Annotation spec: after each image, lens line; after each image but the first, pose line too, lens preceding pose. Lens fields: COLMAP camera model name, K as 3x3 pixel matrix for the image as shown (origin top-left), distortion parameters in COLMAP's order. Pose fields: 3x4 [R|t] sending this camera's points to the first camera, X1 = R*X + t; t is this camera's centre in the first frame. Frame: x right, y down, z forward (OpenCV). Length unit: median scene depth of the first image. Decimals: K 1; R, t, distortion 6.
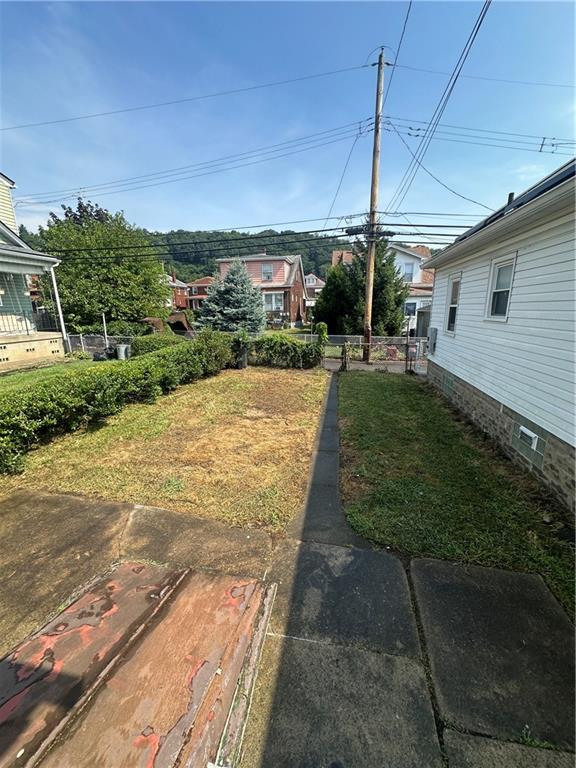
lens RADIAL K [[306.2, 0, 289.1], [0, 306.2, 383.8], [0, 0, 1]] dist [-0.003632, 0.001126]
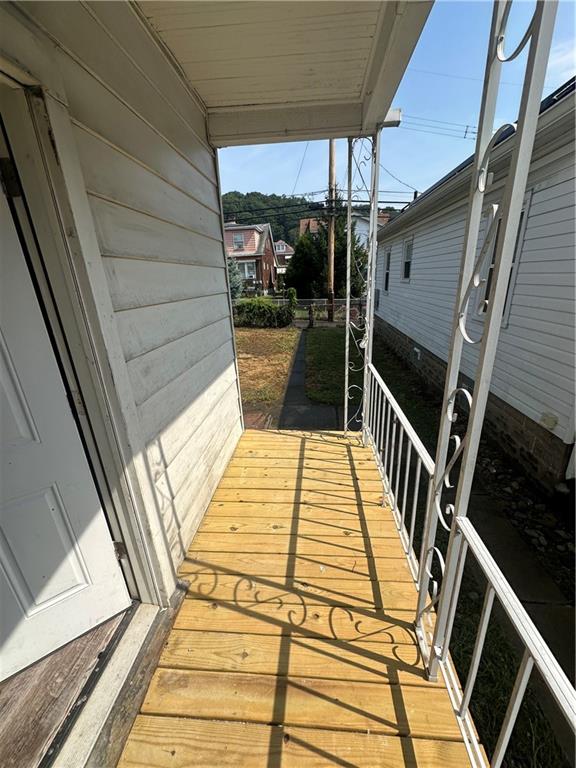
lens RADIAL K [[306.2, 0, 287.6], [0, 306.2, 384.3], [0, 0, 1]] dist [-0.003632, 0.001126]
pose [[0.995906, -0.054065, 0.072443, -0.013845], [0.046605, 0.993796, 0.100983, 0.044395], [-0.077454, -0.097194, 0.992247, -0.189831]]
